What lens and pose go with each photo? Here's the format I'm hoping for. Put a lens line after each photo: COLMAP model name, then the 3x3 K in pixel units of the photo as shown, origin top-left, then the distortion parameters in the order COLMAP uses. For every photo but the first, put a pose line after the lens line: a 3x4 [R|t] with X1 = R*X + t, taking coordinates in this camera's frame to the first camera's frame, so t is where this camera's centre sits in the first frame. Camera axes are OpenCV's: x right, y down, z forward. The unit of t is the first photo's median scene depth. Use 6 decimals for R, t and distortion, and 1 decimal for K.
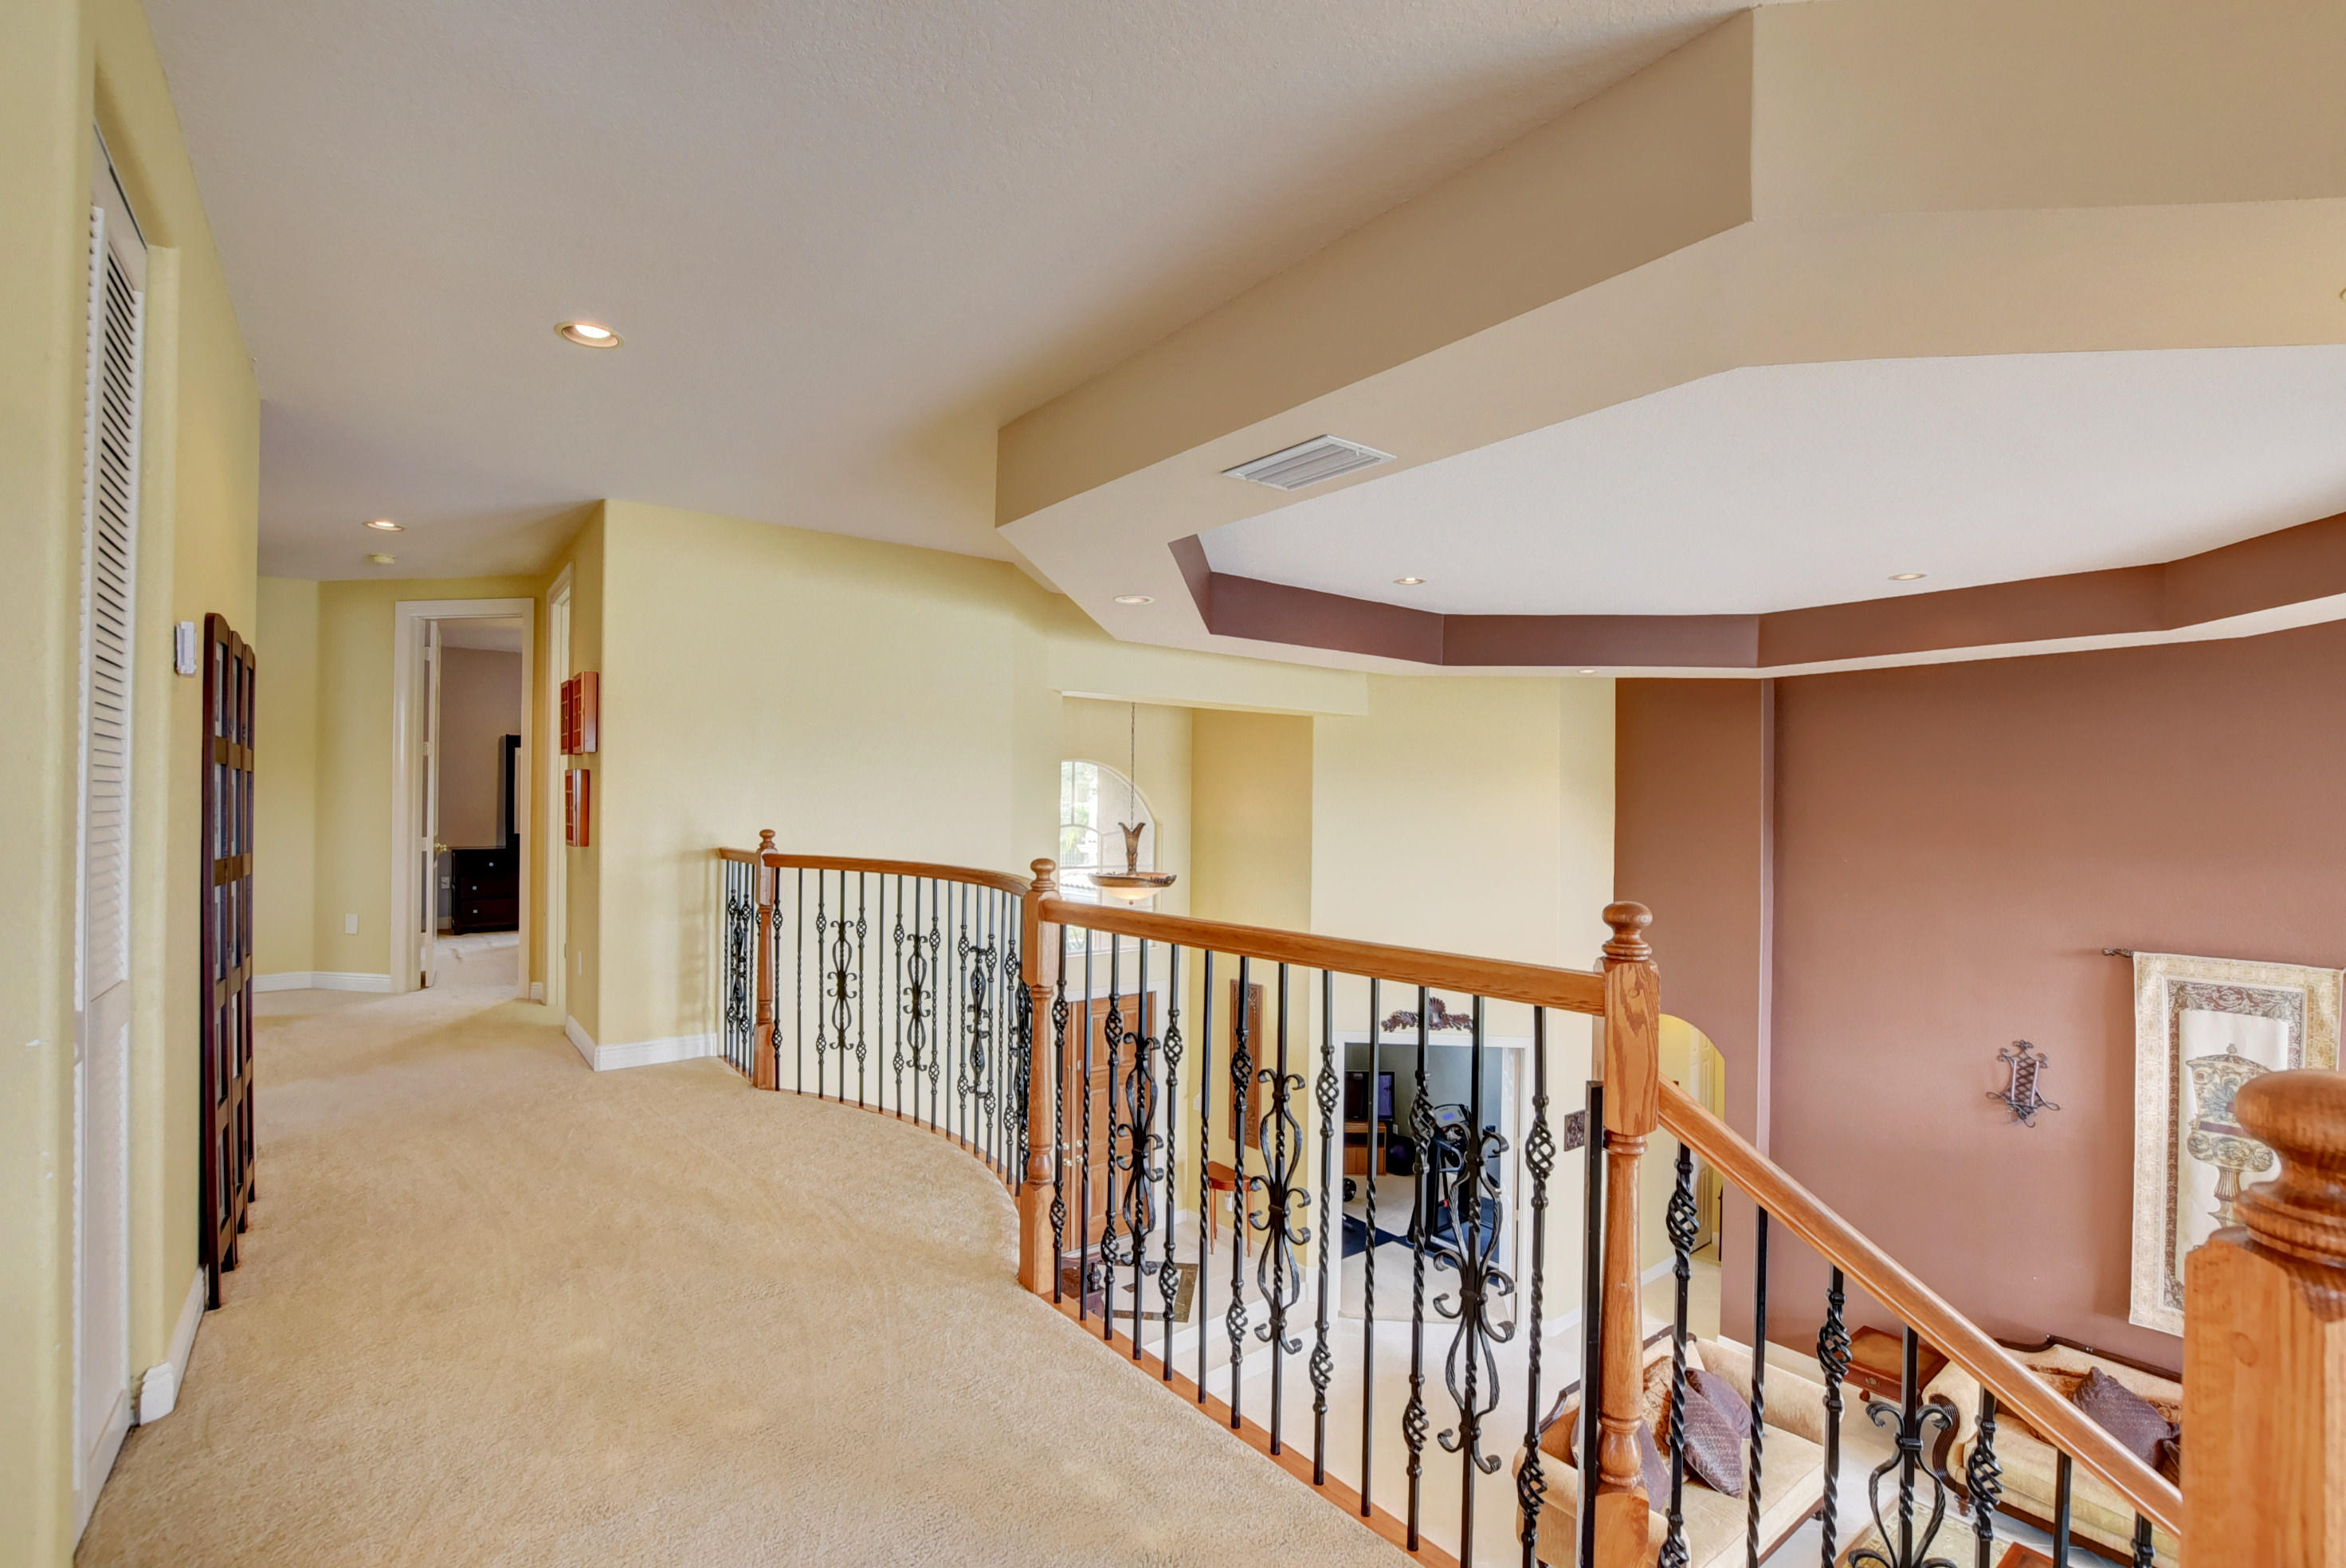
lens RADIAL K [[1051.2, 0, 1171.0], [0, 1051.2, 797.8], [0, 0, 1]] dist [-0.013469, -0.000285]
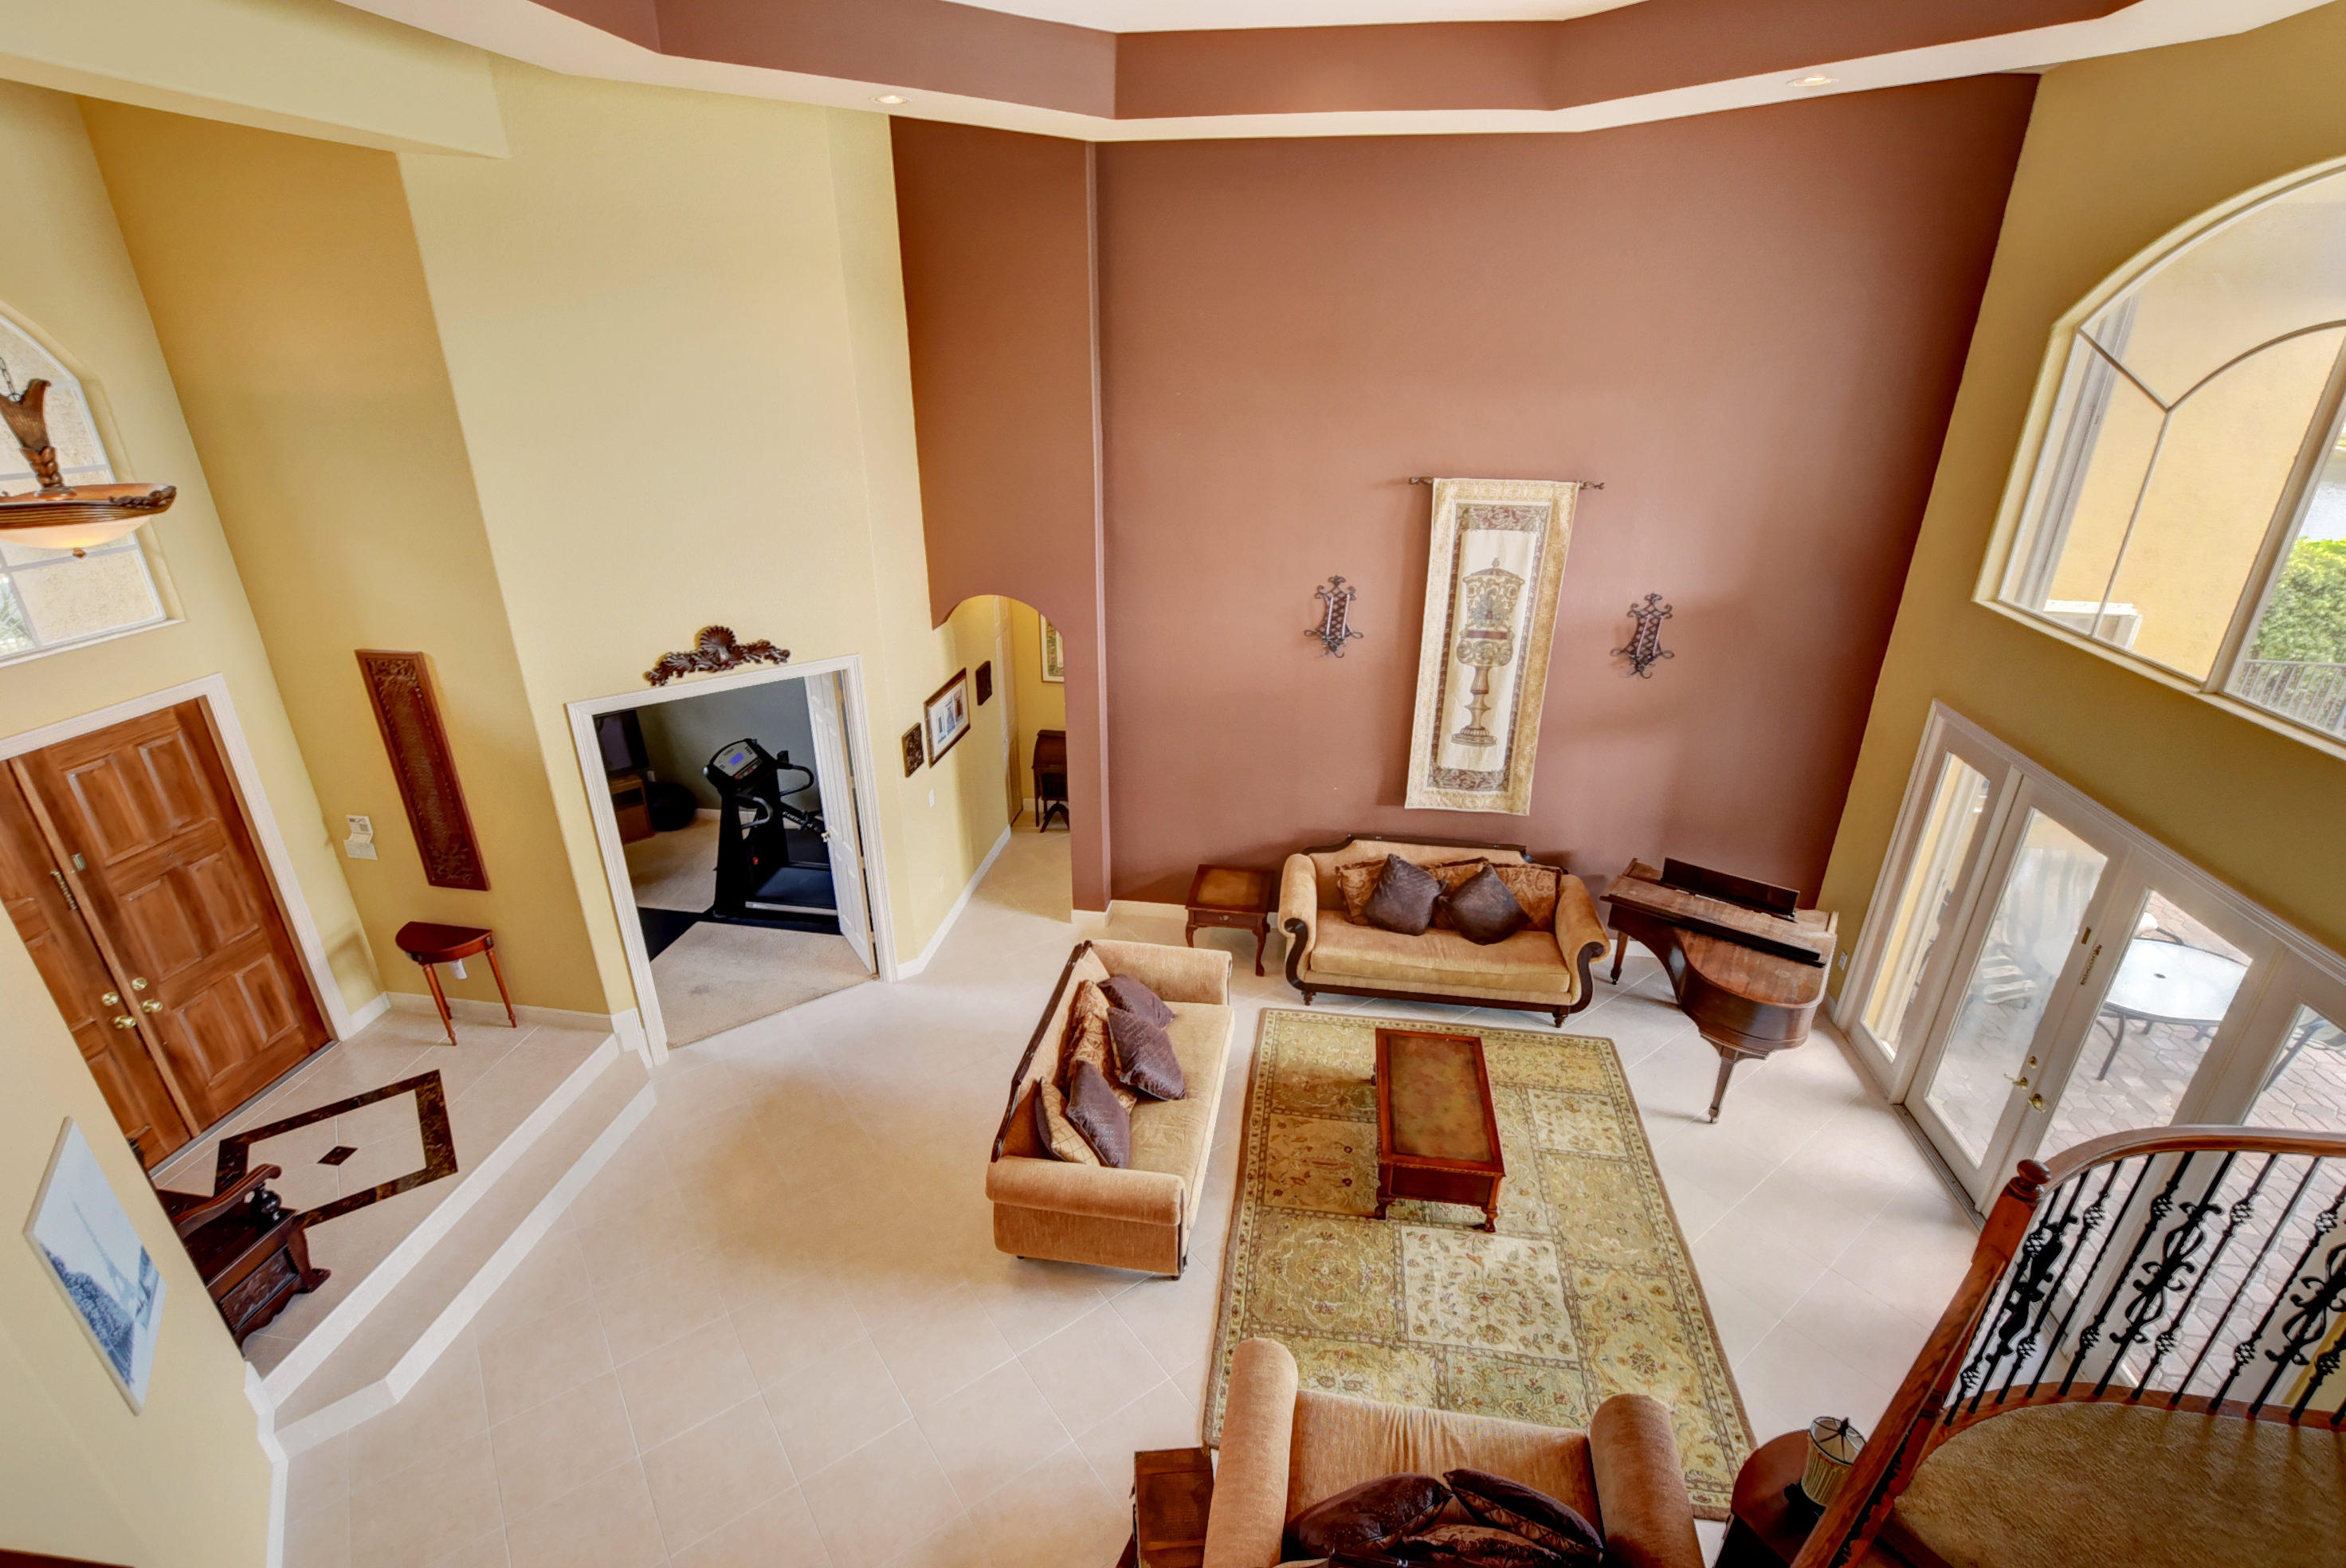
lens RADIAL K [[1051.2, 0, 1167.6], [0, 1051.2, 793.1], [0, 0, 1]] dist [-0.013469, -0.000285]
pose [[0.724146, -0.286326, 0.627399, -0.005906], [-0.001158, 0.909234, 0.416284, -0.000618], [-0.689645, -0.302177, 0.658087, 0.395258]]
